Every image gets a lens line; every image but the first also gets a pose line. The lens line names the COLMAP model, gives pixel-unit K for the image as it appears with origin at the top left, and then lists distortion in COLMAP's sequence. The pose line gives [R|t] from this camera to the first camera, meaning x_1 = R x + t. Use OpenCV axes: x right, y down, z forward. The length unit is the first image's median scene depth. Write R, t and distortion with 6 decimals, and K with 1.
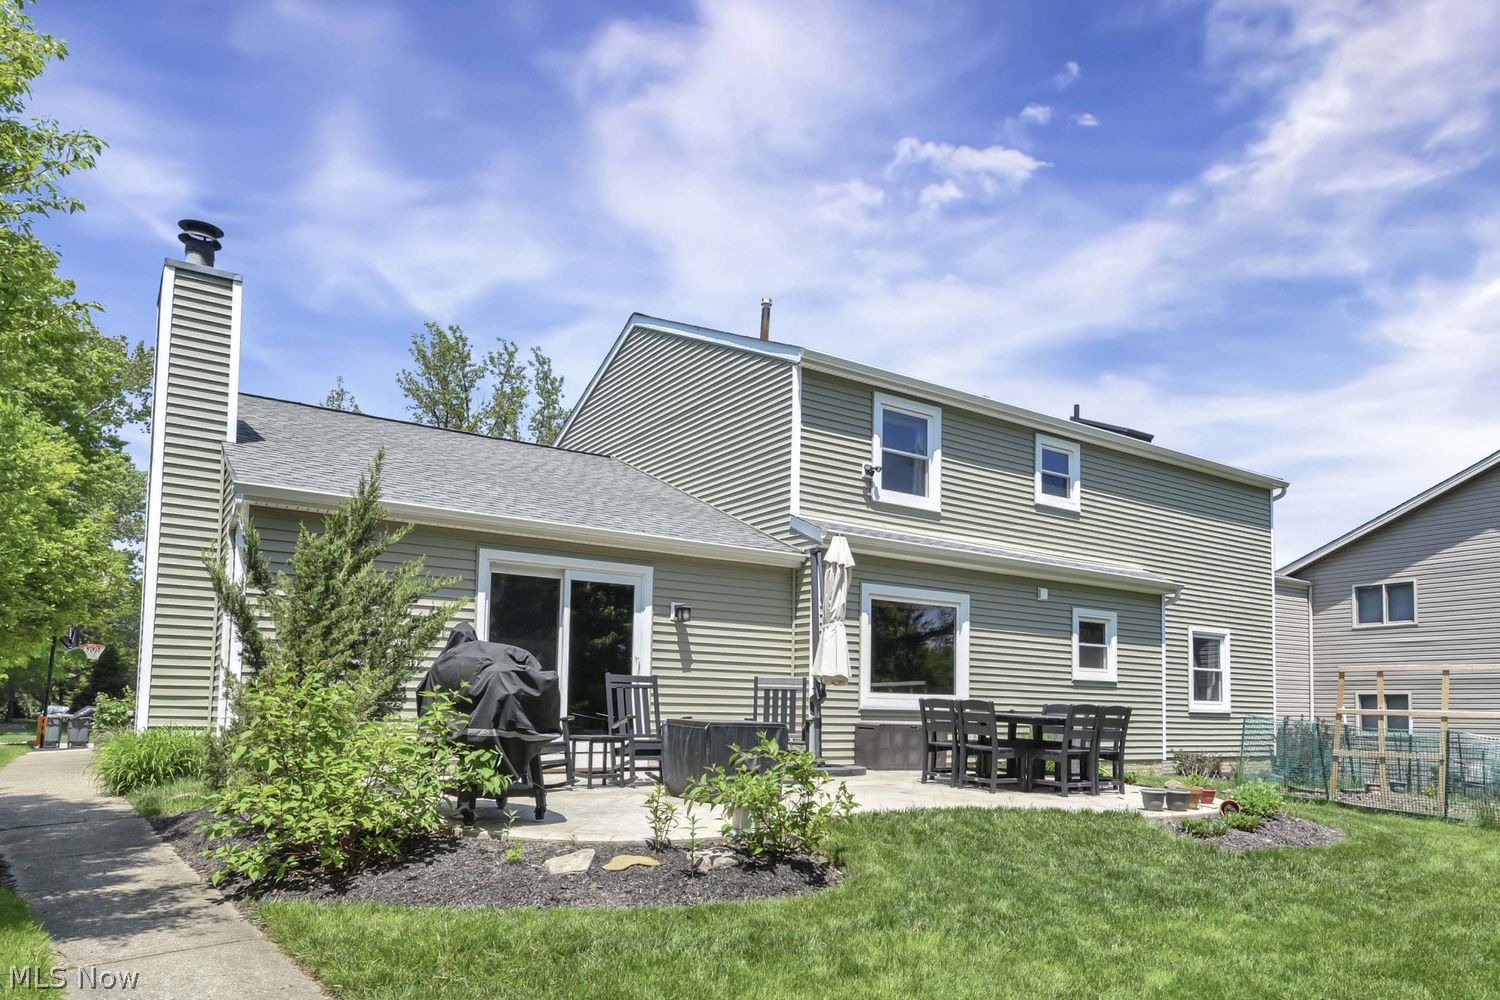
lens RADIAL K [[912.6, 0, 750.0], [0, 912.6, 500.0], [0, 0, 1]] dist [-0.015110, -0.000151]
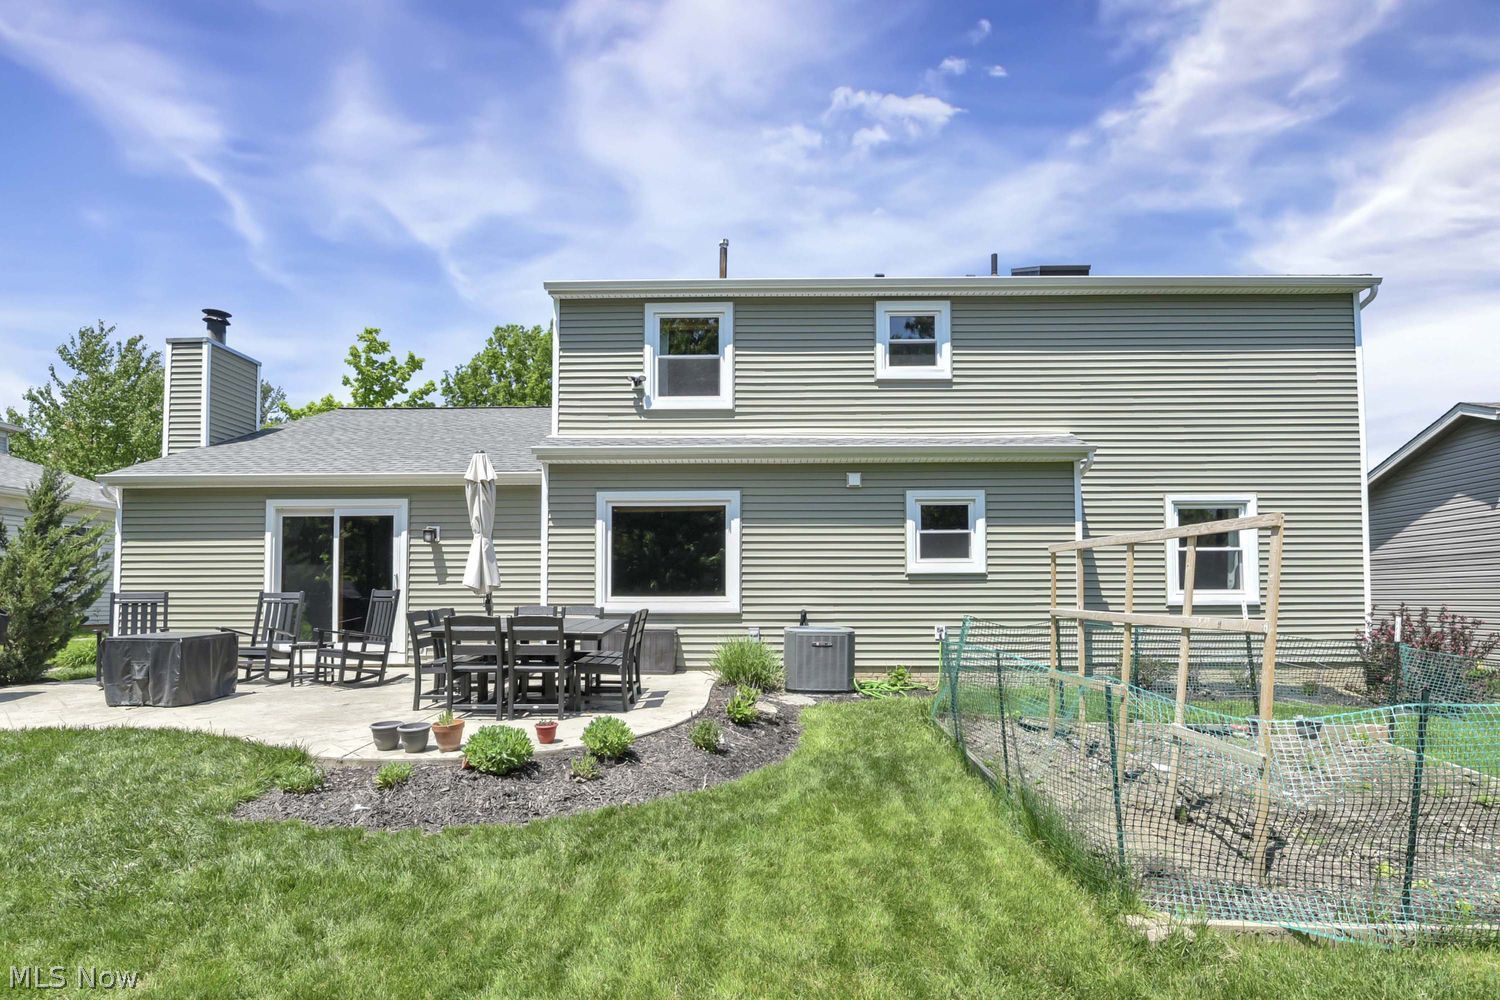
lens RADIAL K [[669.0, 0, 750.9], [0, 669.0, 487.8], [0, 0, 1]] dist [-0.001814, -0.008251]
pose [[0.840582, -0.114212, -0.529507, 0.580596], [0.142048, 0.989787, 0.012007, 0.089237], [0.522728, -0.085309, 0.848220, 0.394378]]
